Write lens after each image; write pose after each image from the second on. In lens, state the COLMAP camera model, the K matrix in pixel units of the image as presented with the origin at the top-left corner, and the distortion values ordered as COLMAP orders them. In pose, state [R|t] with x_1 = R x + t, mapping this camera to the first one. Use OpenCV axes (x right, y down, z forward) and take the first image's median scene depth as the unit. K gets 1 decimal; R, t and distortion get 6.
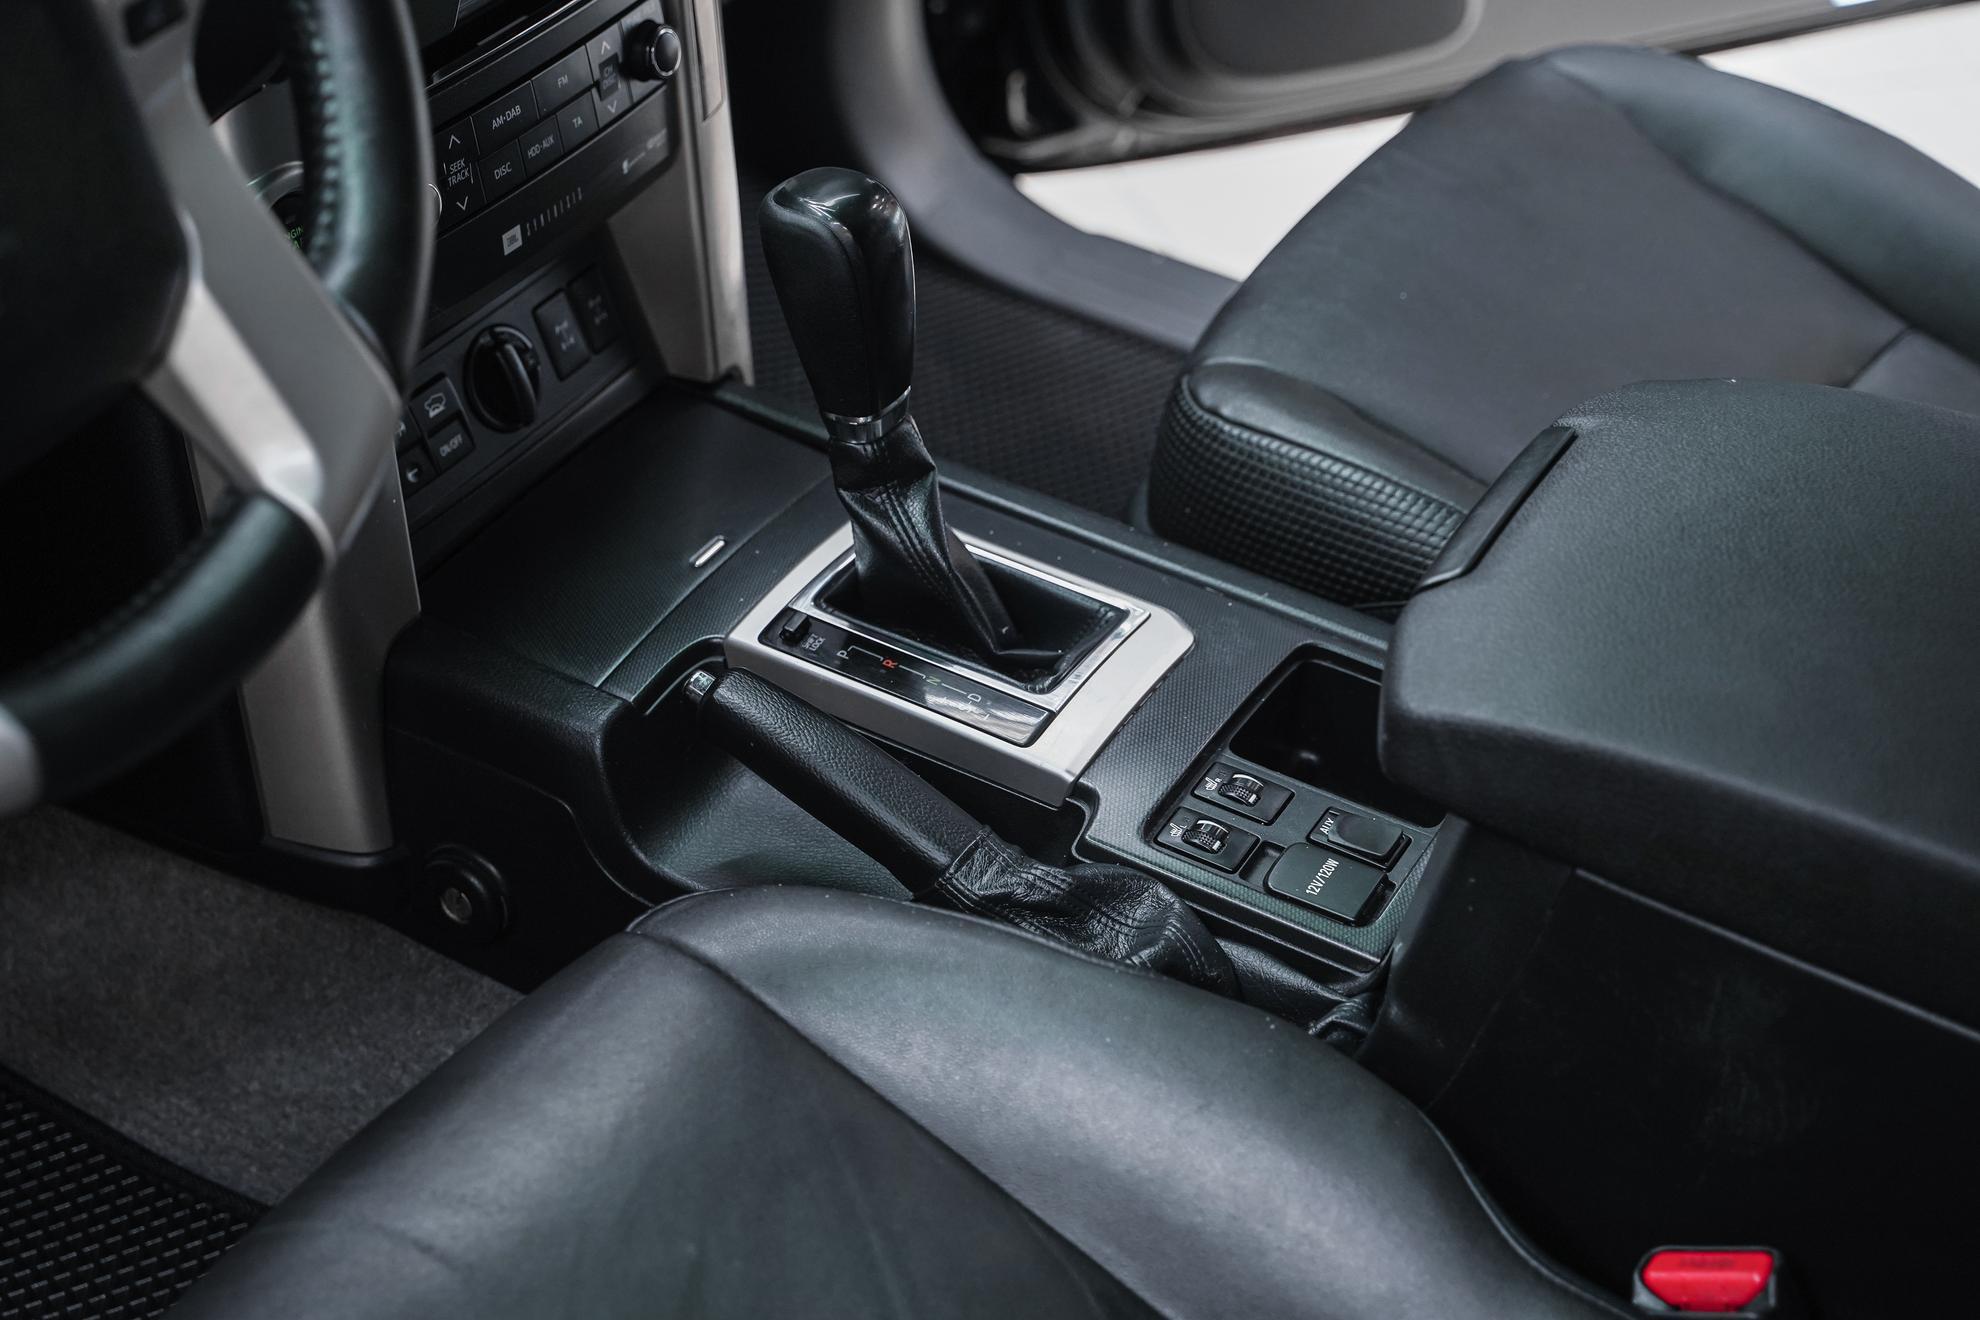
lens RADIAL K [[3019.0, 0, 991.4], [0, 3019.0, 585.9], [0, 0, 1]] dist [0.015018, -0.001954]
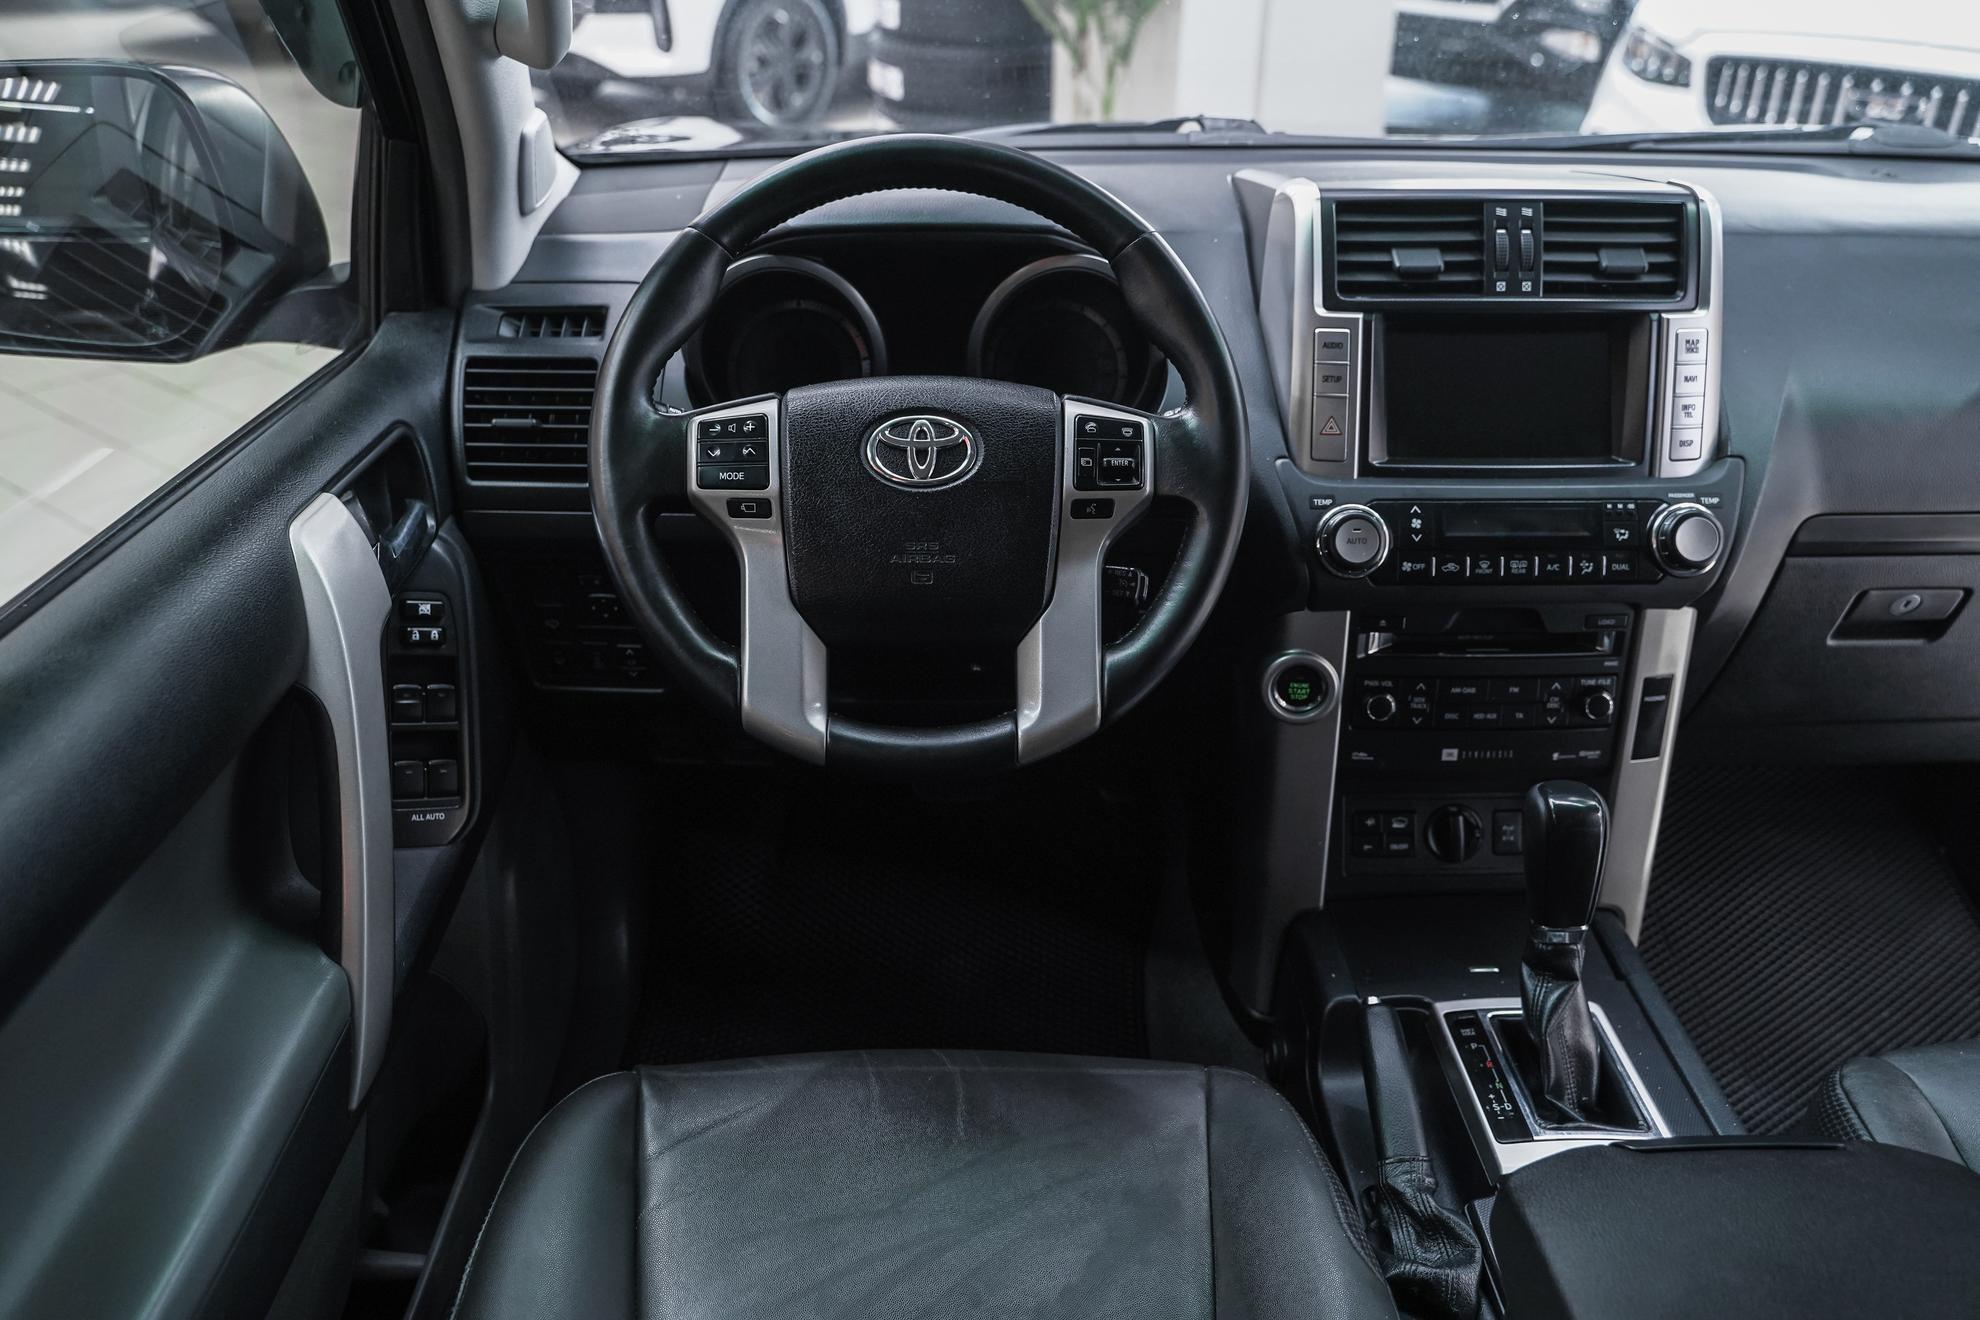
lens RADIAL K [[1606.0, 0, 992.1], [0, 1606.0, 644.1], [0, 0, 1]] dist [-0.009171, 0.000877]
pose [[0.519135, 0.344680, -0.782109, 0.435547], [-0.489248, 0.870164, 0.058742, -0.093836], [0.700811, 0.352150, 0.620367, 0.174642]]
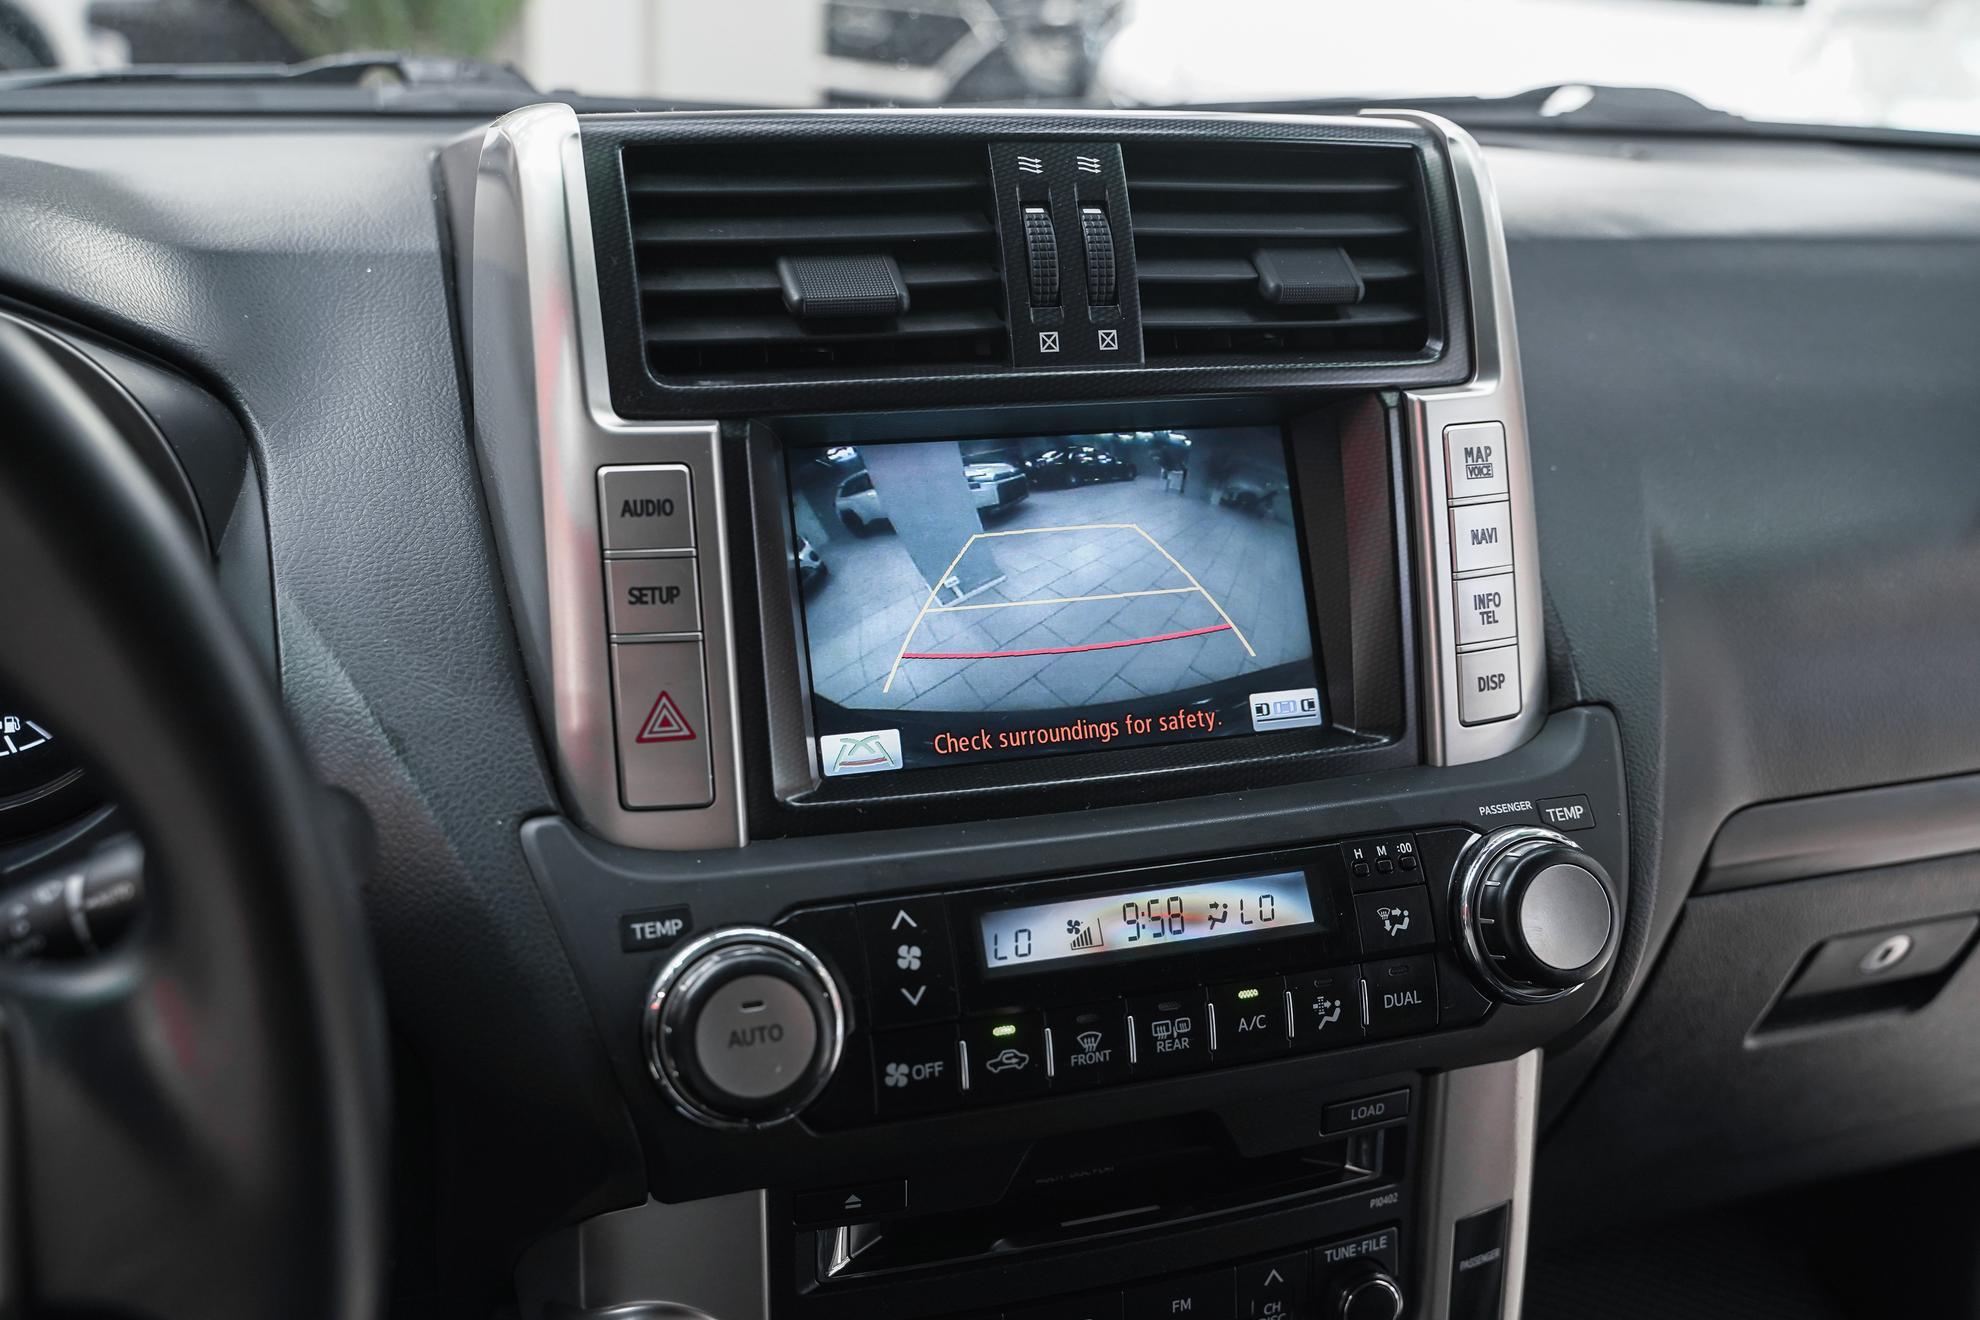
lens RADIAL K [[1975.8, 0, 994.3], [0, 1975.8, 632.1], [0, 0, 1]] dist [-0.008931, -0.001776]
pose [[0.757523, 0.200934, -0.621115, 0.091194], [-0.386777, 0.904620, -0.179070, -0.210978], [0.525892, 0.375883, 0.762987, 0.540242]]
